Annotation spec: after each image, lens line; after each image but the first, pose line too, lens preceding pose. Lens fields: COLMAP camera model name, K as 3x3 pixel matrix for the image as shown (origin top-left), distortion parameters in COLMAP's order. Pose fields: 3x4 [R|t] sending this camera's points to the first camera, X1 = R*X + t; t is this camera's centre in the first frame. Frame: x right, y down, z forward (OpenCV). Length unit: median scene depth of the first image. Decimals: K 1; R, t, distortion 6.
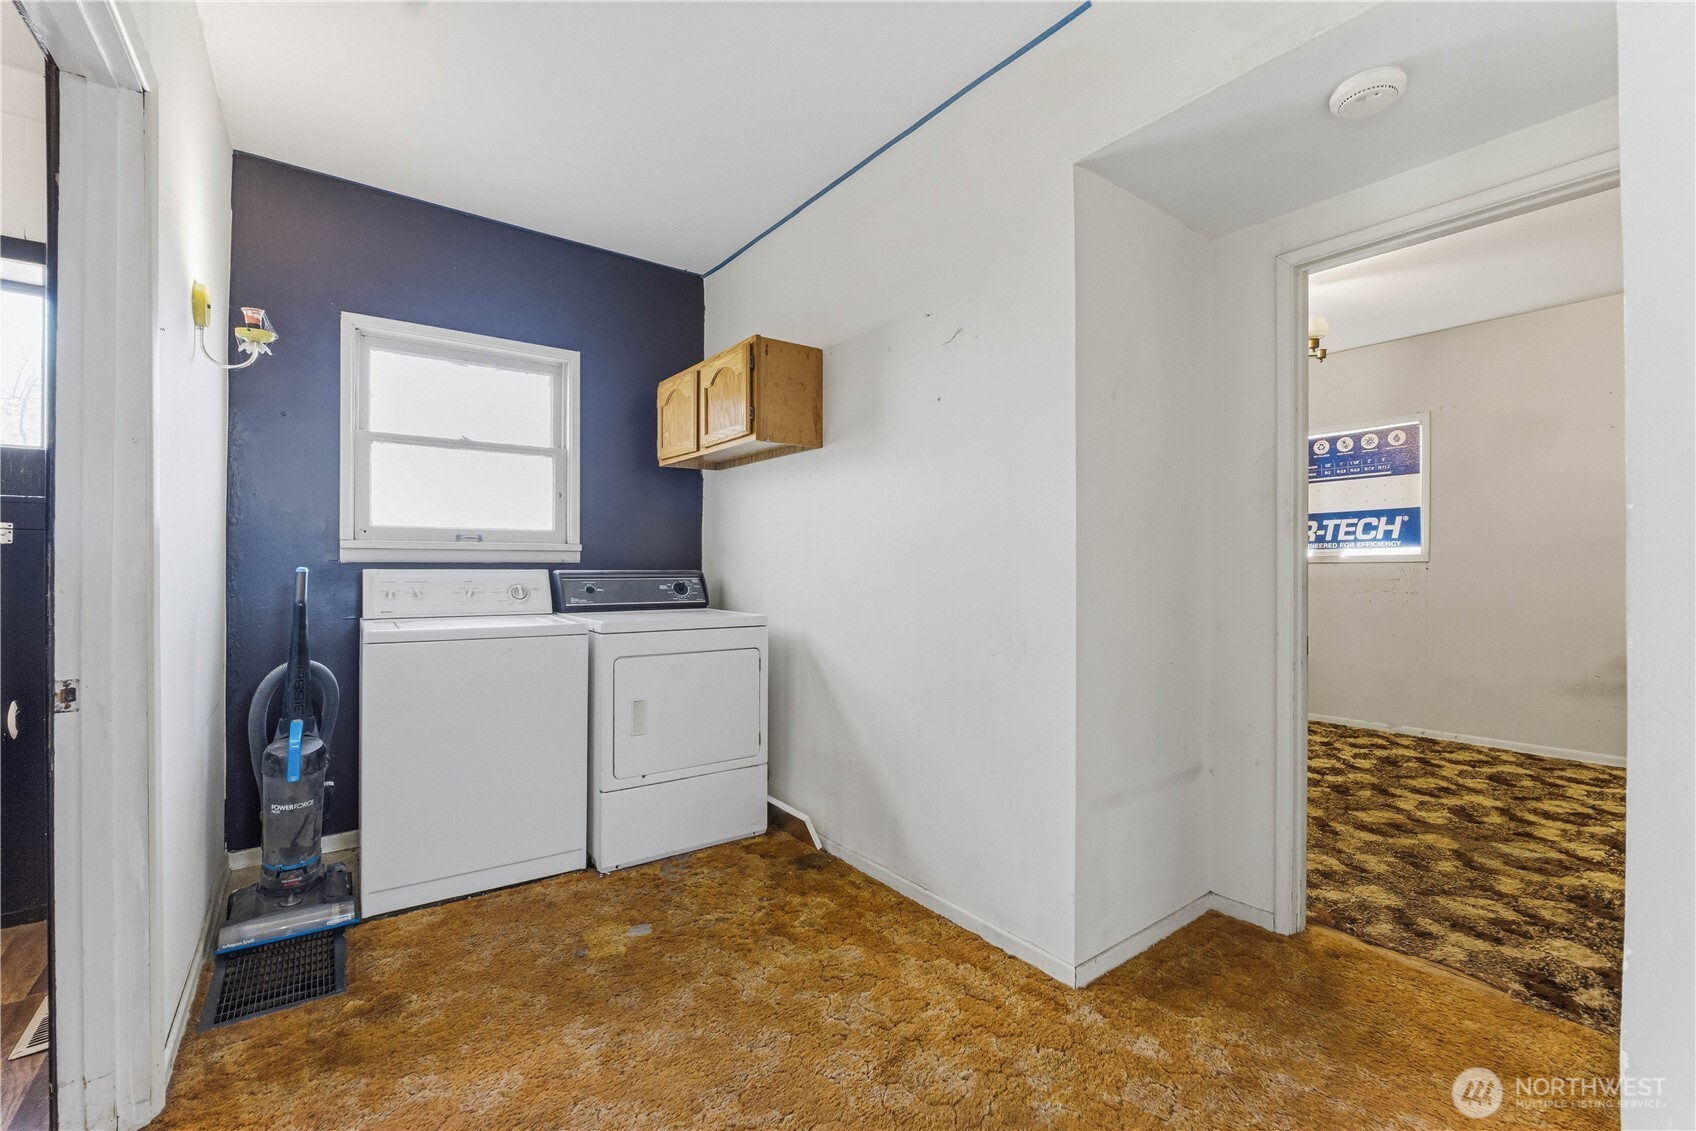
lens RADIAL K [[731.6, 0, 848.0], [0, 731.6, 565.8], [0, 0, 1]] dist [-0.002961, 0.000753]
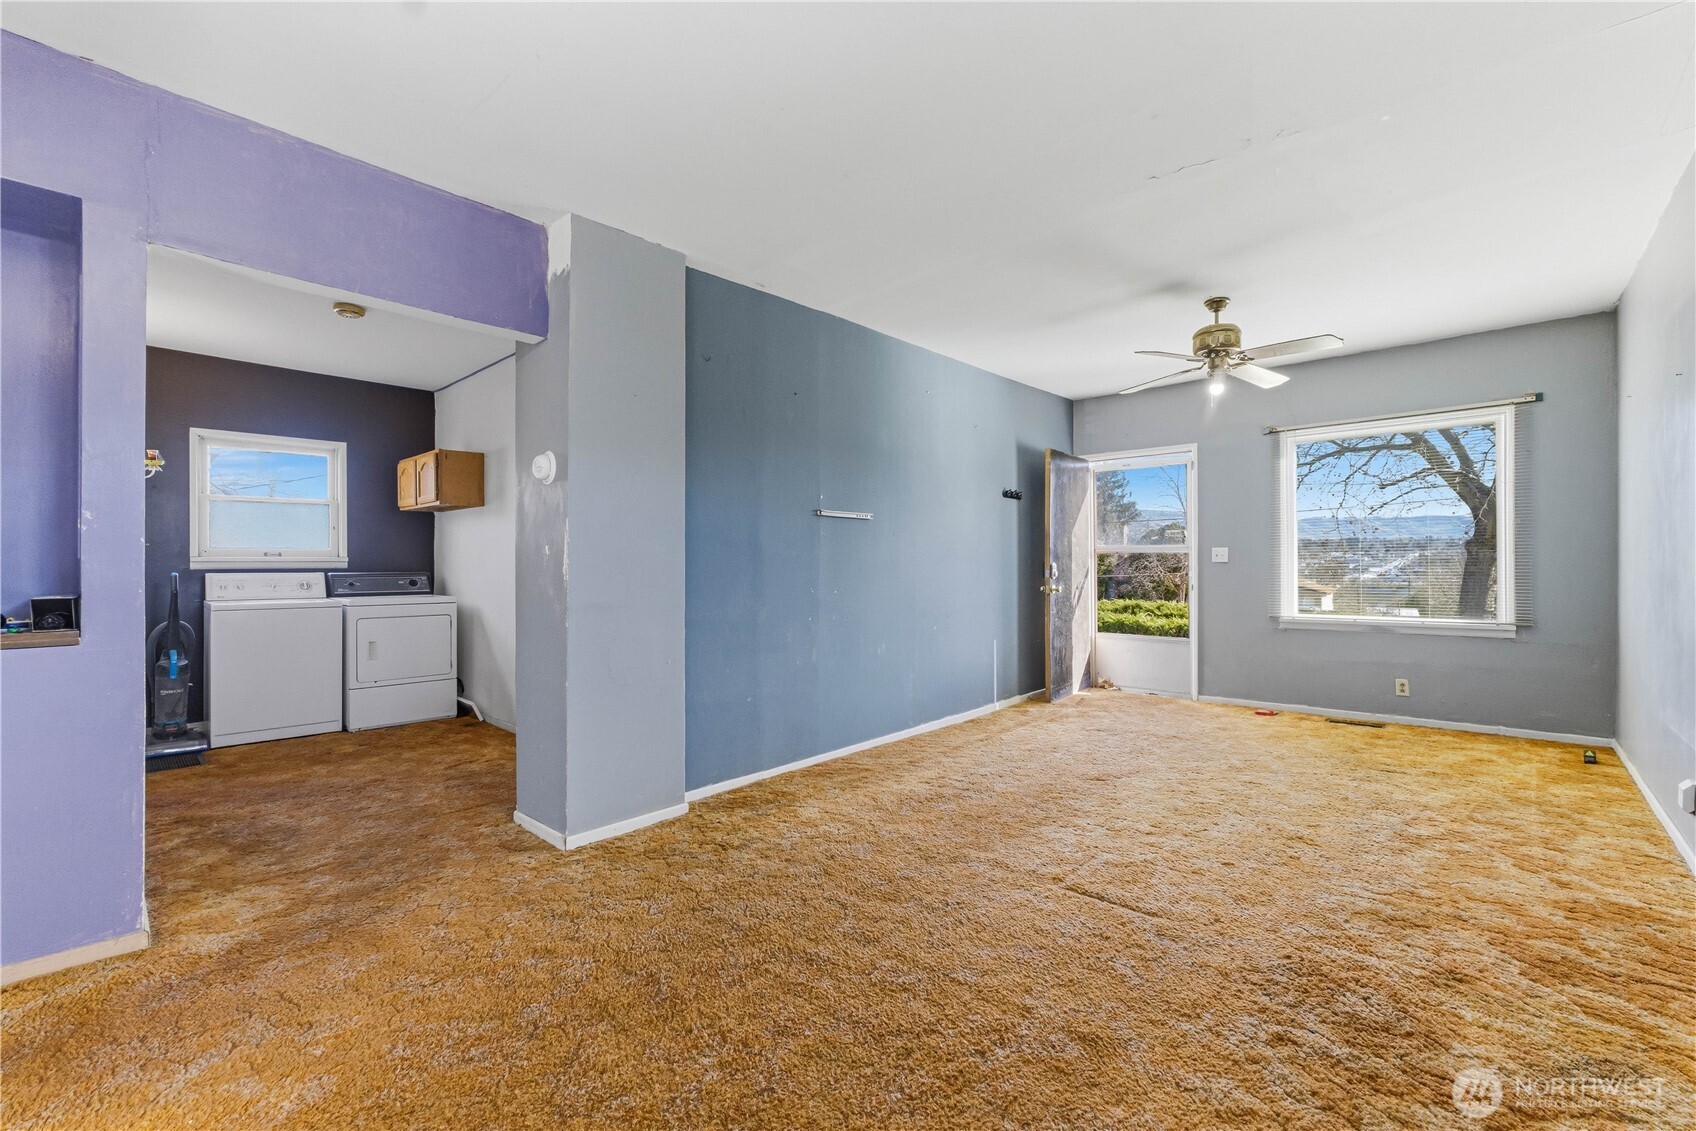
lens RADIAL K [[731.6, 0, 849.6], [0, 731.6, 565.9], [0, 0, 1]] dist [-0.002961, 0.000753]
pose [[0.984571, -0.004316, 0.174933, 0.555264], [0.003618, 0.999984, 0.004308, -0.014799], [-0.174949, -0.003609, 0.984571, -0.997891]]
